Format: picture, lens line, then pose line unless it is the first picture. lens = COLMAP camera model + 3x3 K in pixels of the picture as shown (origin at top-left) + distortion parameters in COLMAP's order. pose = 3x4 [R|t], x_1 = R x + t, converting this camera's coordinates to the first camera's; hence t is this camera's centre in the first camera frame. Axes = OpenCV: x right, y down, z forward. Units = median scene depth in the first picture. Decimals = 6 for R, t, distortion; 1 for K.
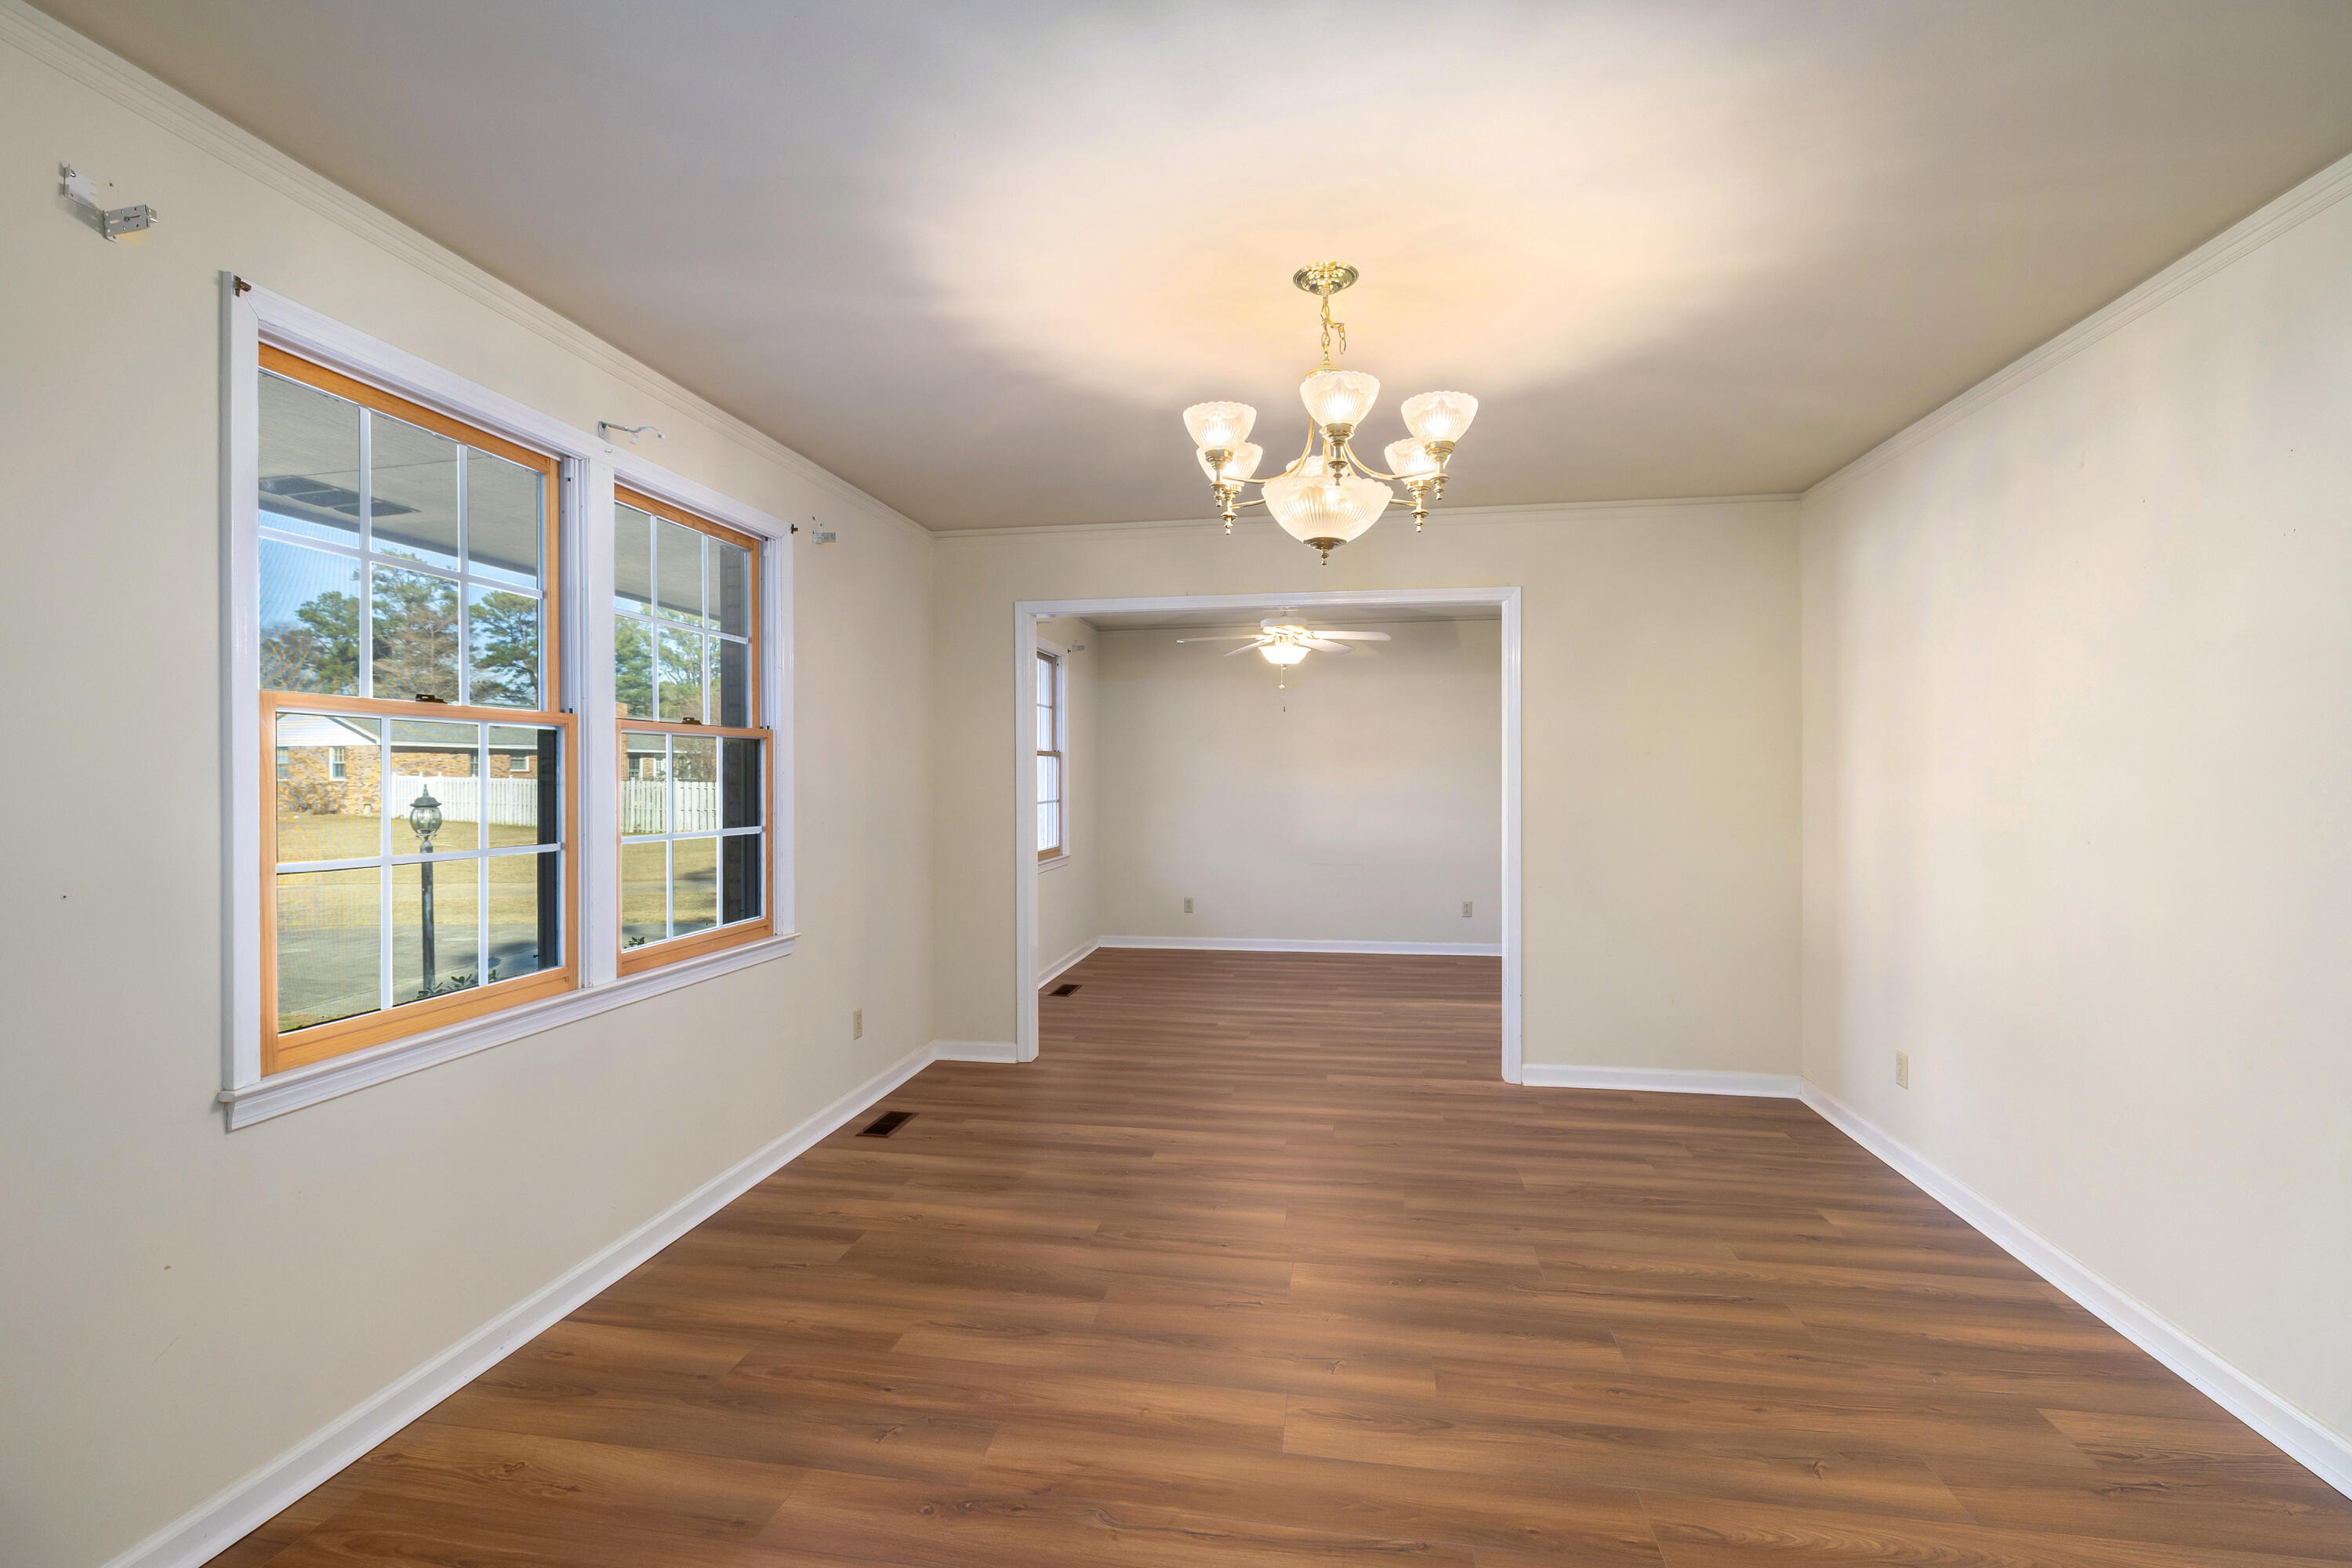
lens RADIAL K [[1014.2, 0, 1176.0], [0, 1014.2, 784.0], [0, 0, 1]] dist [0.000031, -0.000105]
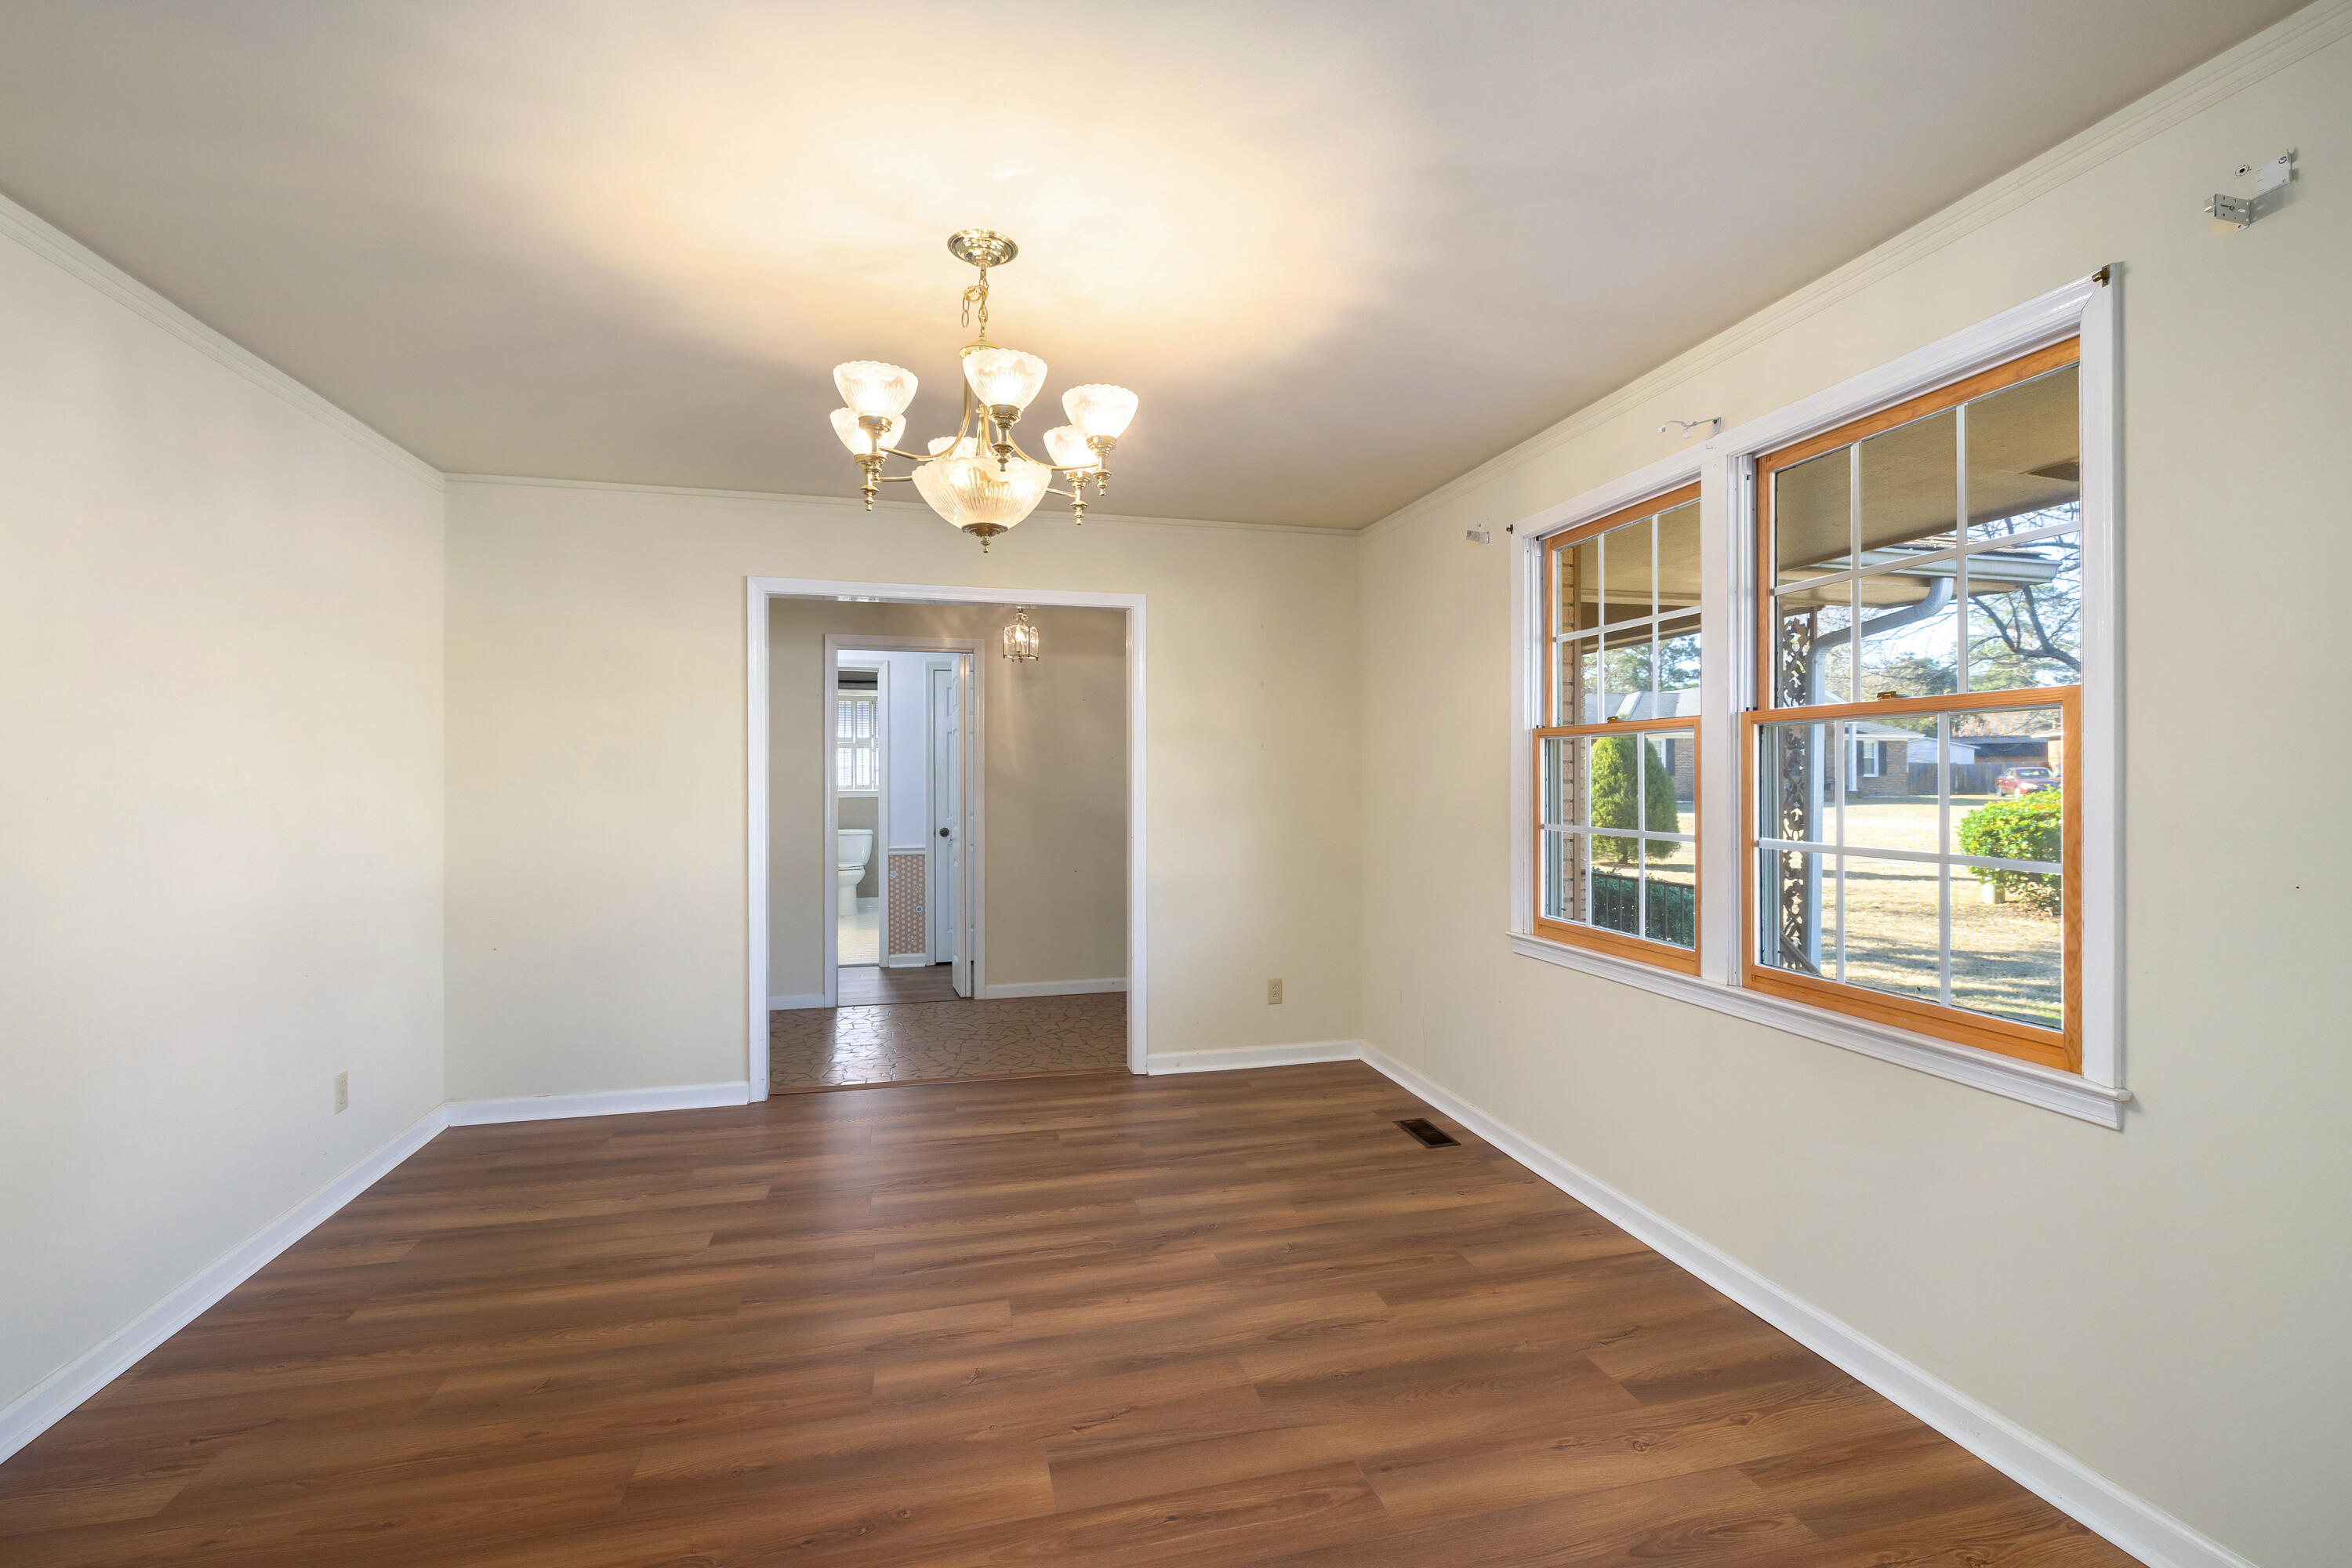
lens RADIAL K [[1014.2, 0, 1176.0], [0, 1014.2, 784.0], [0, 0, 1]] dist [0.000031, -0.000105]
pose [[-0.913458, 0.005941, -0.406889, 0.221355], [0.000215, 0.999900, 0.014118, -0.007691], [0.406932, 0.012809, -0.913369, 1.160721]]
